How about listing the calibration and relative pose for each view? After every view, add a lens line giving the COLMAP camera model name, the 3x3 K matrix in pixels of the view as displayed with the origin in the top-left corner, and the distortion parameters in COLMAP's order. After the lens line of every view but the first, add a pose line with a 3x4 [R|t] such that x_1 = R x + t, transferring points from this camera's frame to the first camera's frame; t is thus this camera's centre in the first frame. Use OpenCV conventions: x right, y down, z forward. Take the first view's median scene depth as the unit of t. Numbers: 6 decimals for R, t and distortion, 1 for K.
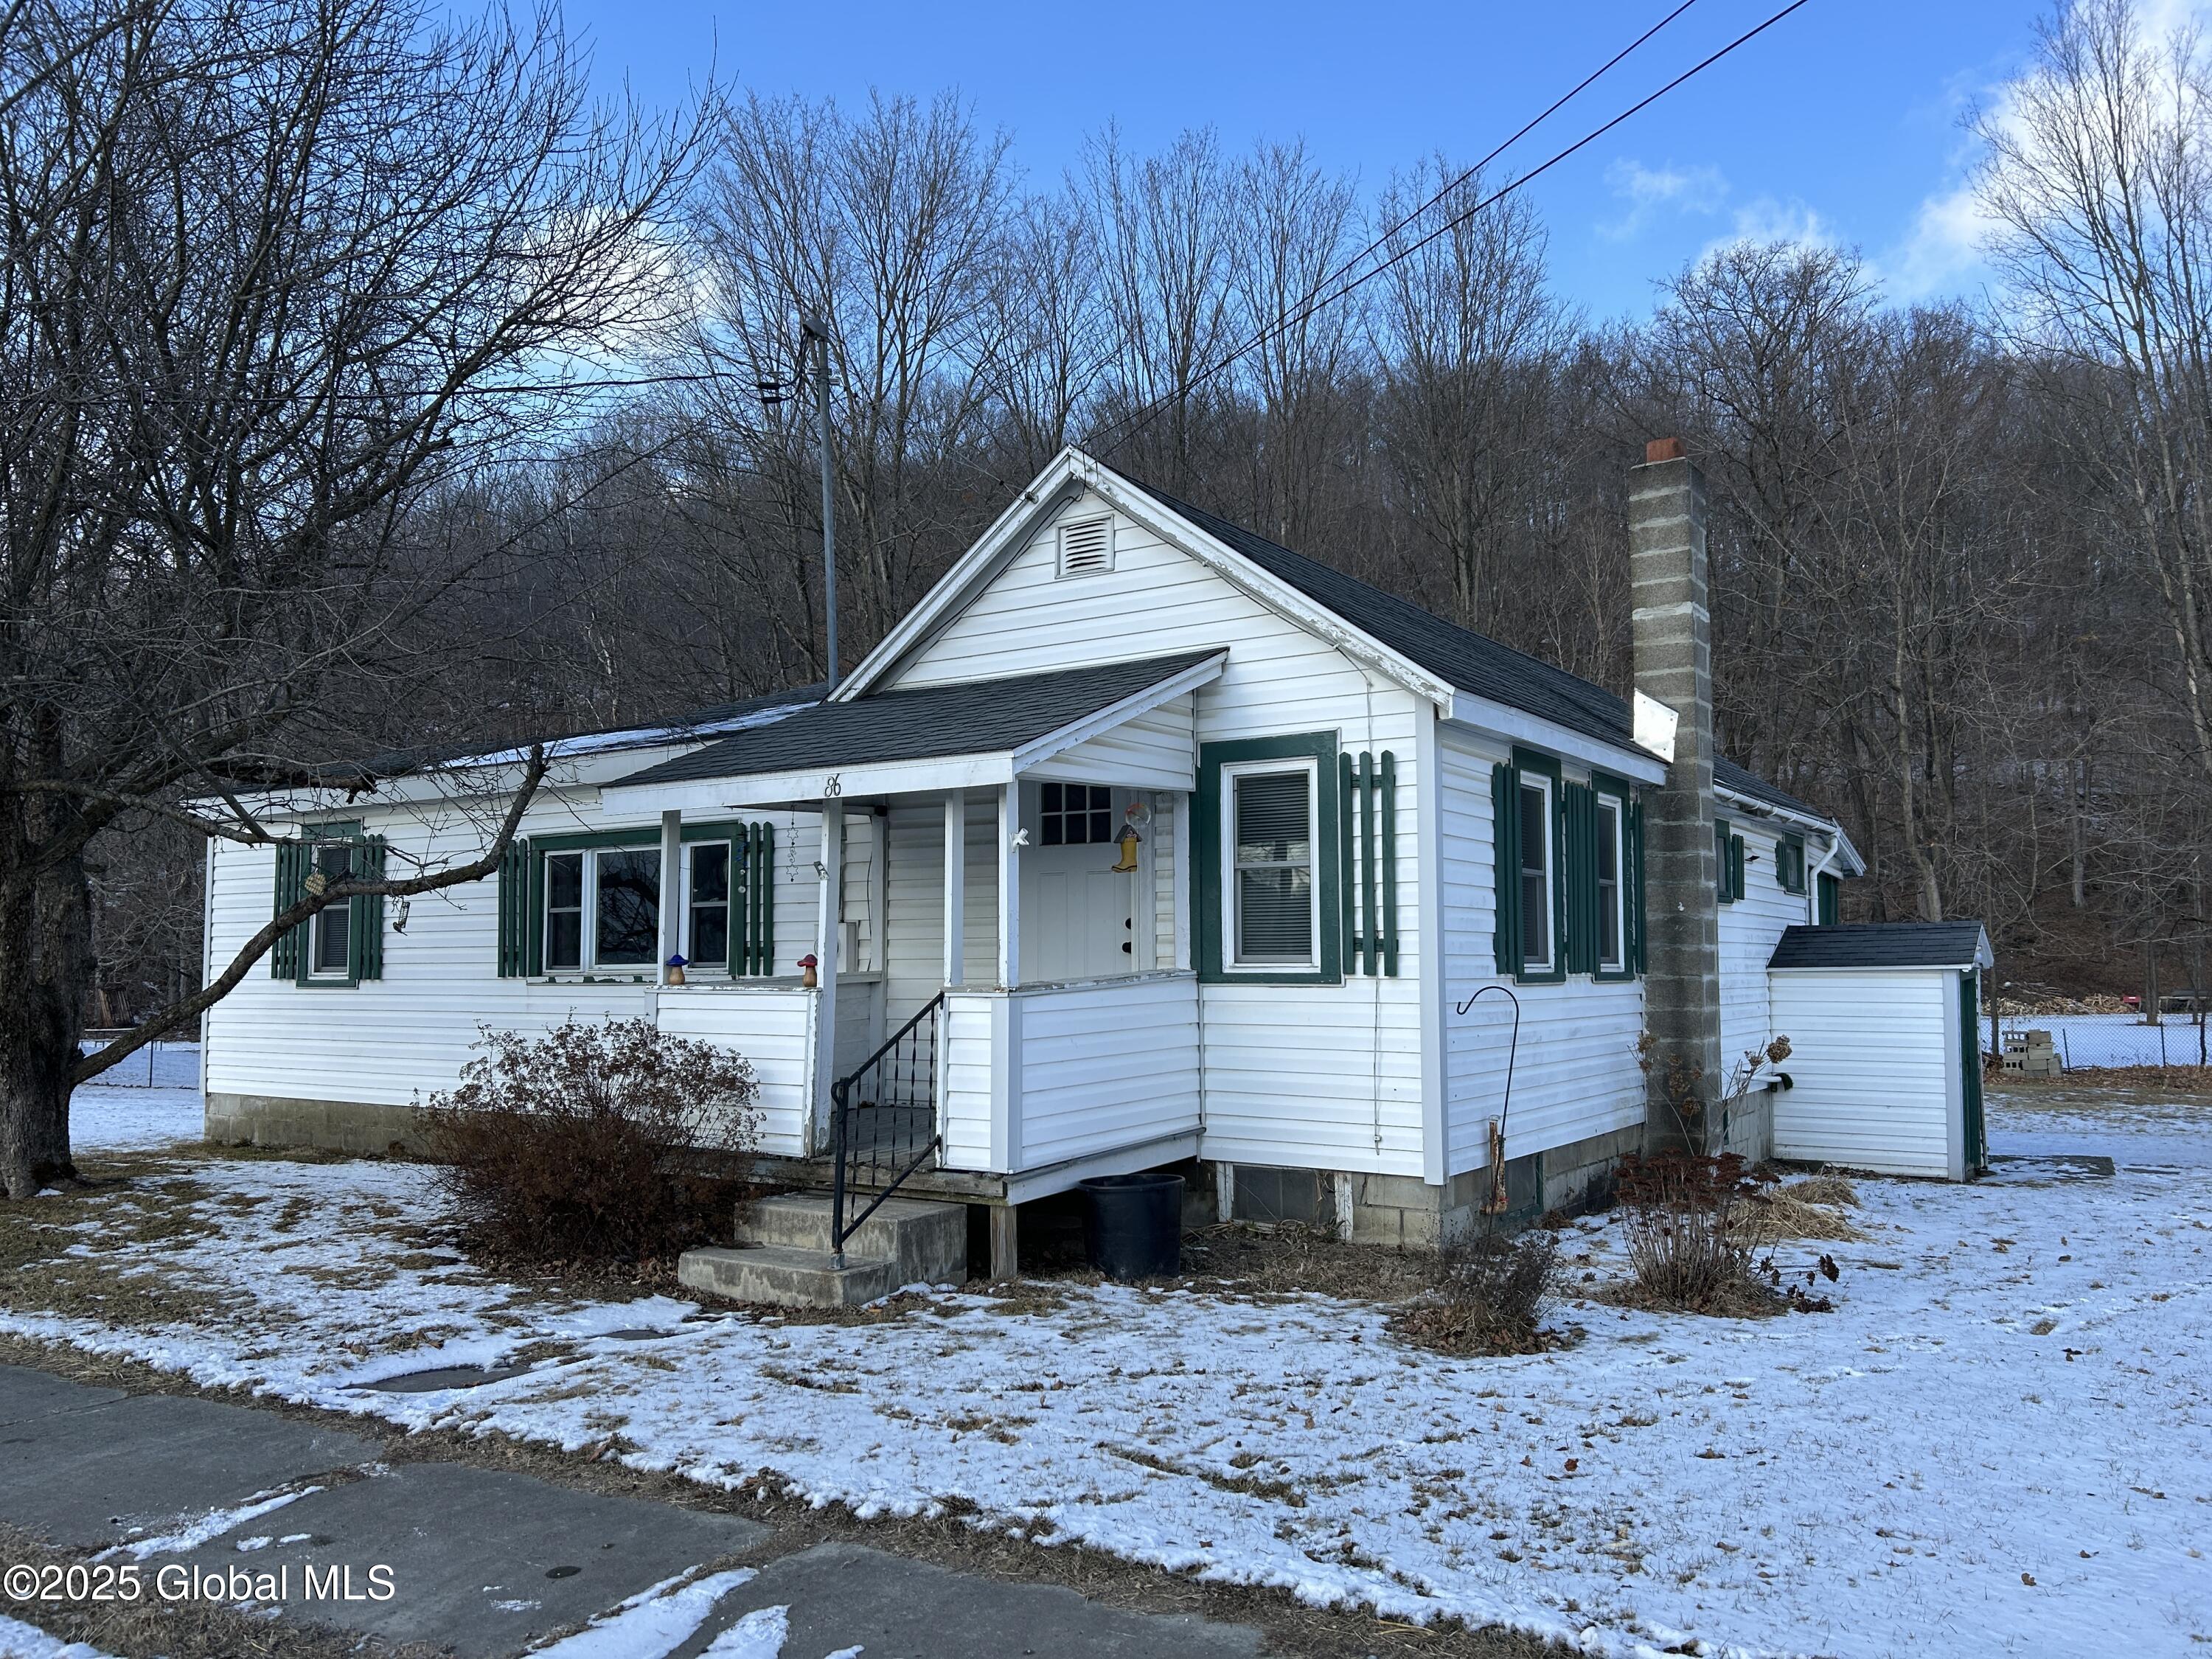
lens RADIAL K [[1663.2, 0, 1086.7], [0, 1663.2, 837.1], [0, 0, 1]] dist [0.068820, -0.078115]
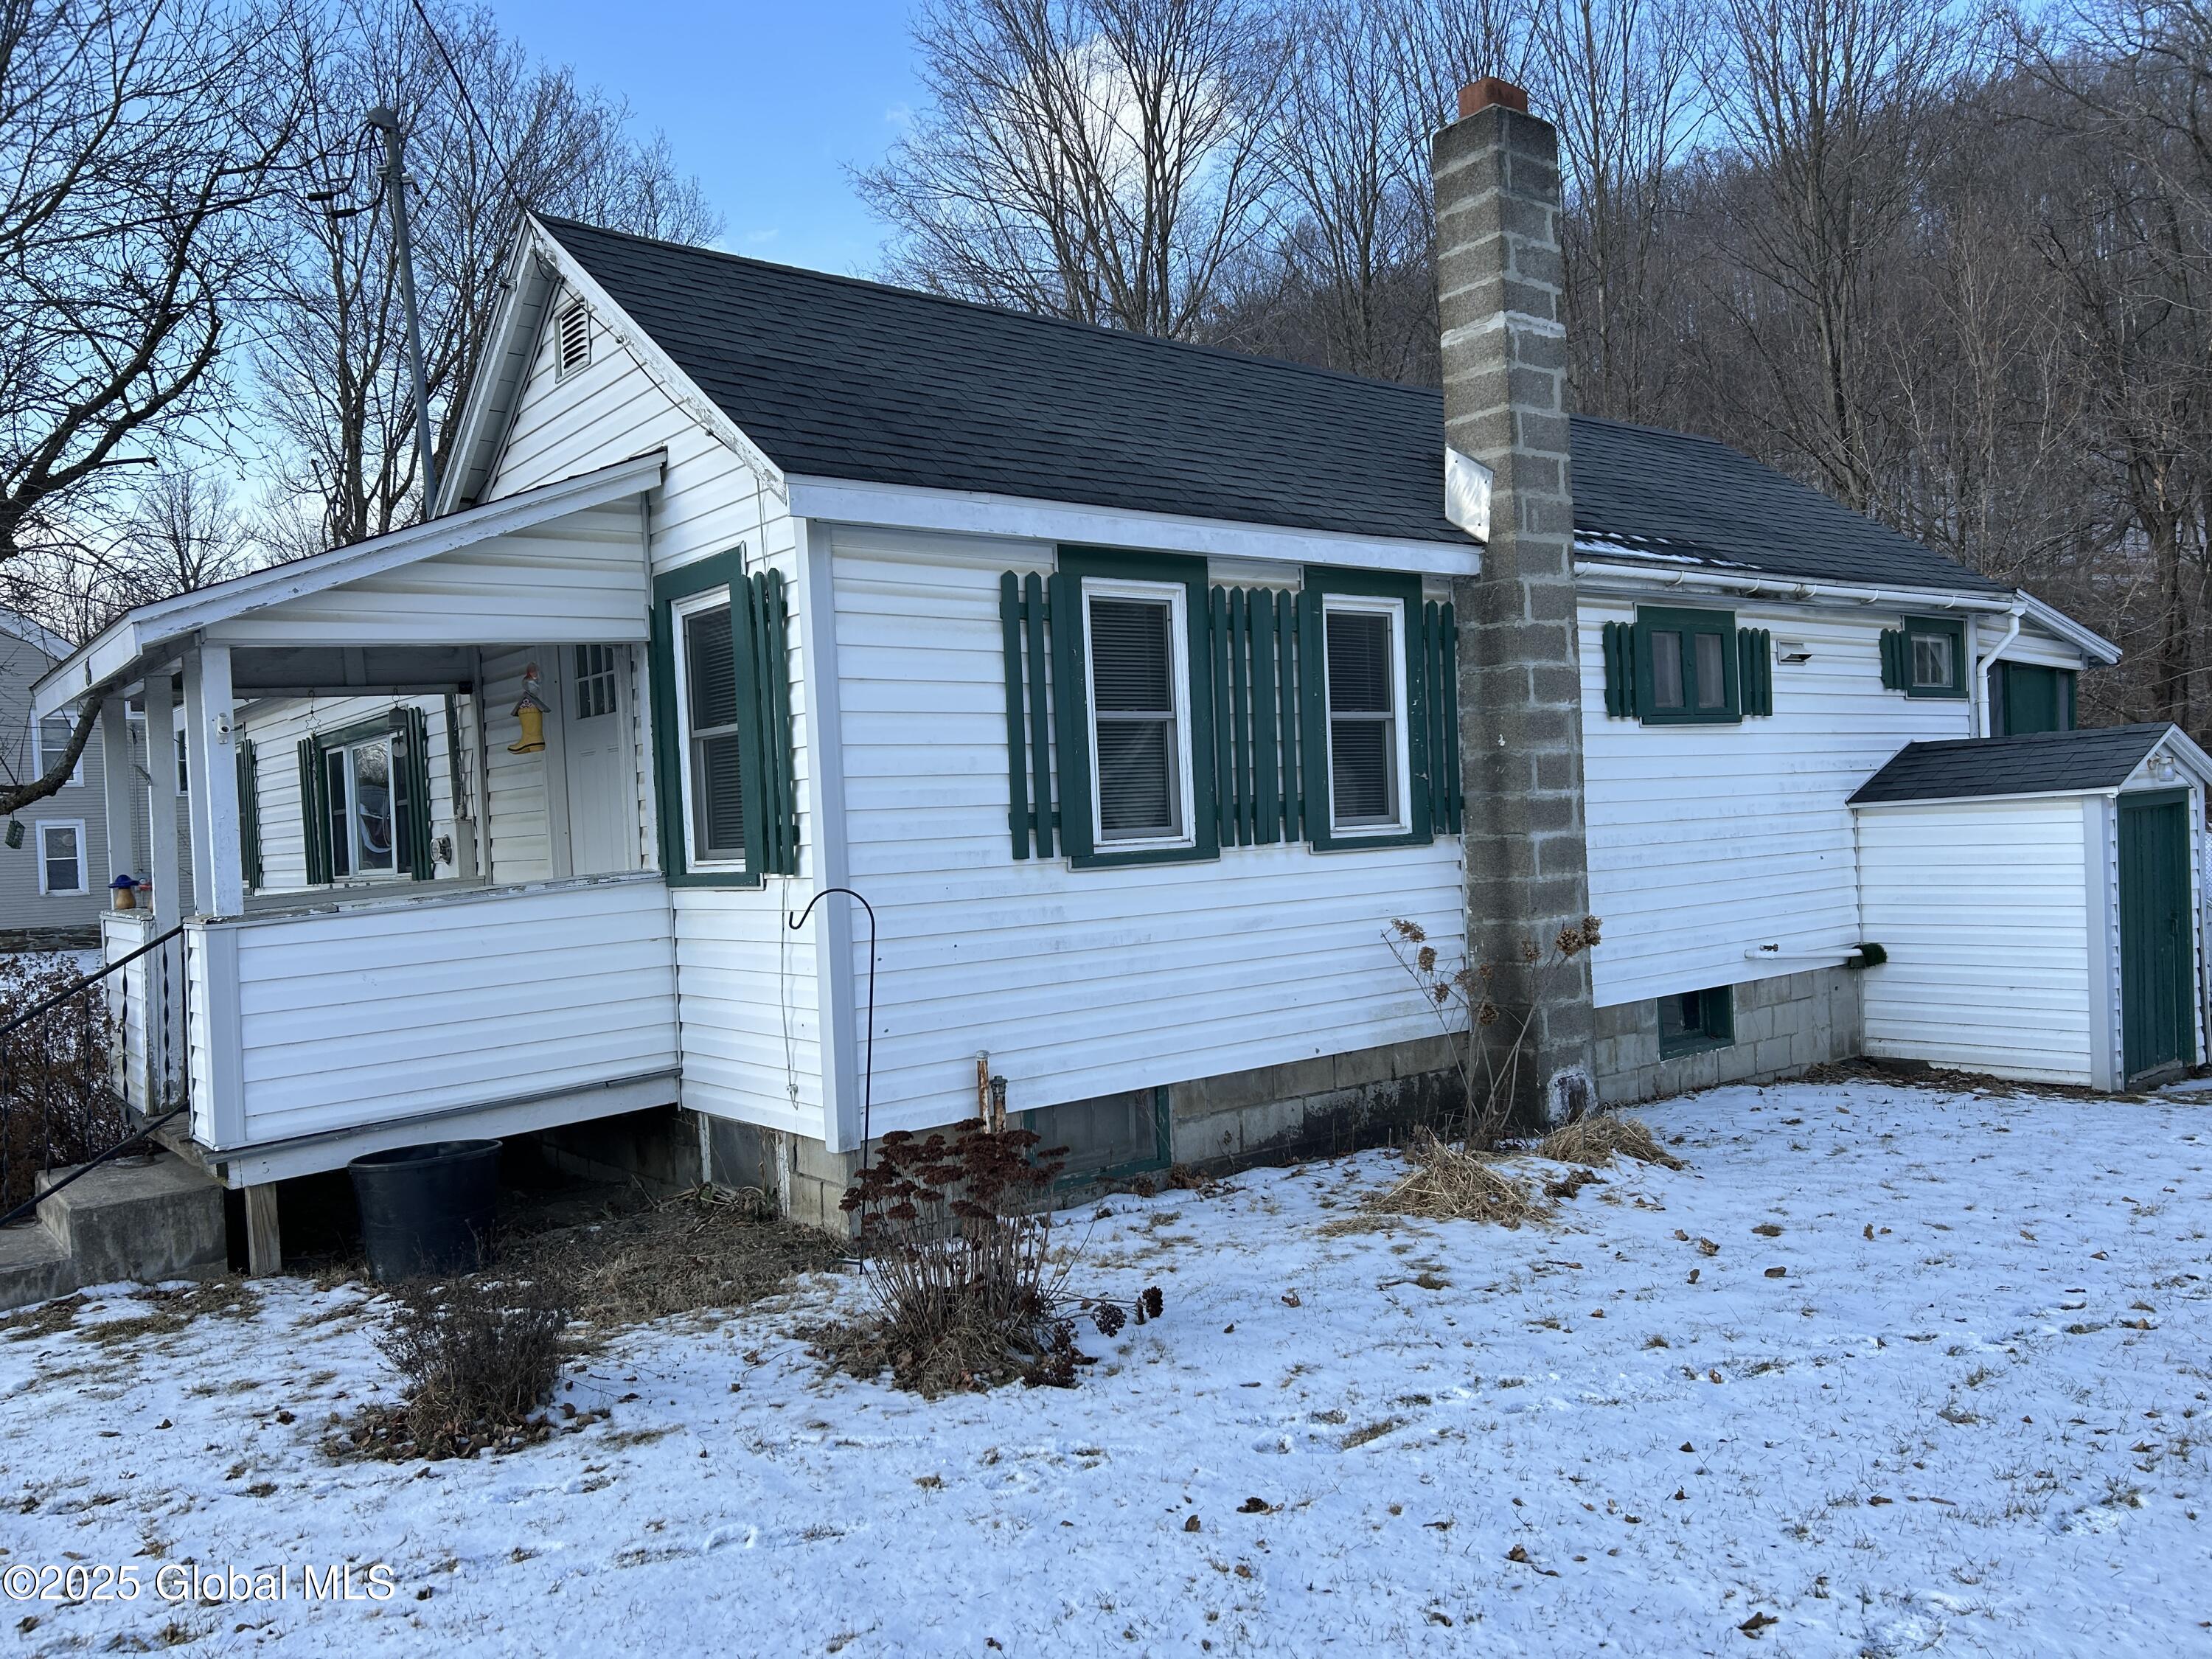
lens RADIAL K [[1663.2, 0, 1122.4], [0, 1663.2, 831.3], [0, 0, 1]] dist [0.068820, -0.078115]
pose [[0.953046, -0.042859, -0.299777, 0.468006], [0.069689, 0.994405, 0.079384, 0.013124], [0.294698, -0.096548, 0.950701, 0.289971]]
